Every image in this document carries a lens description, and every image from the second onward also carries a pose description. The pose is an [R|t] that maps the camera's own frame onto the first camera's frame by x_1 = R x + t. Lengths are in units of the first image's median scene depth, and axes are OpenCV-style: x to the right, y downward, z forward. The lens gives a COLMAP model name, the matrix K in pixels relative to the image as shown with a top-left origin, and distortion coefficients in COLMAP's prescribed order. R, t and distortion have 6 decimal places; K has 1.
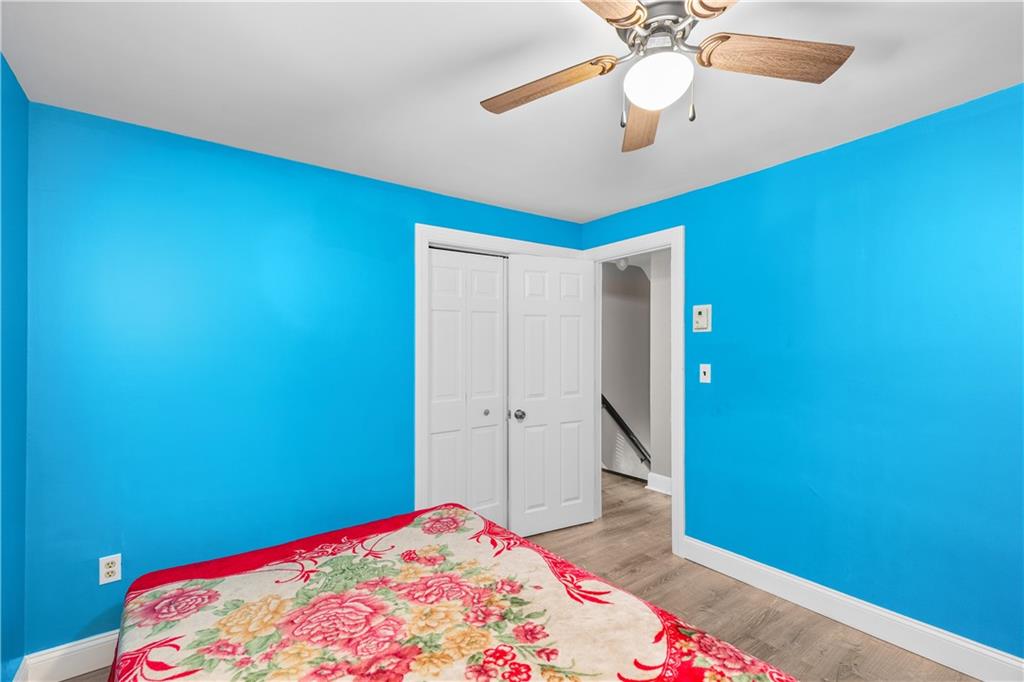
lens RADIAL K [[460.5, 0, 514.2], [0, 460.5, 348.3], [0, 0, 1]] dist [0.023141, 0.000664]
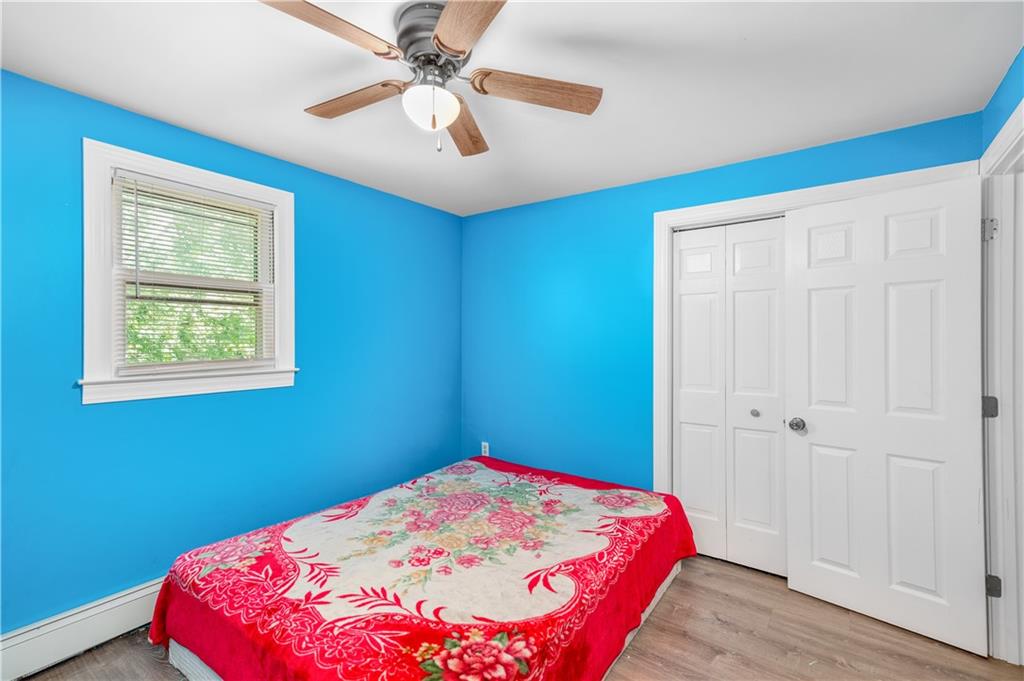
lens RADIAL K [[460.5, 0, 514.3], [0, 460.5, 332.3], [0, 0, 1]] dist [0.023141, 0.000664]
pose [[0.299759, 0.004409, -0.954005, 0.969078], [0.001175, 0.999987, 0.004991, -0.015190], [0.954014, -0.002617, 0.299750, 0.561187]]
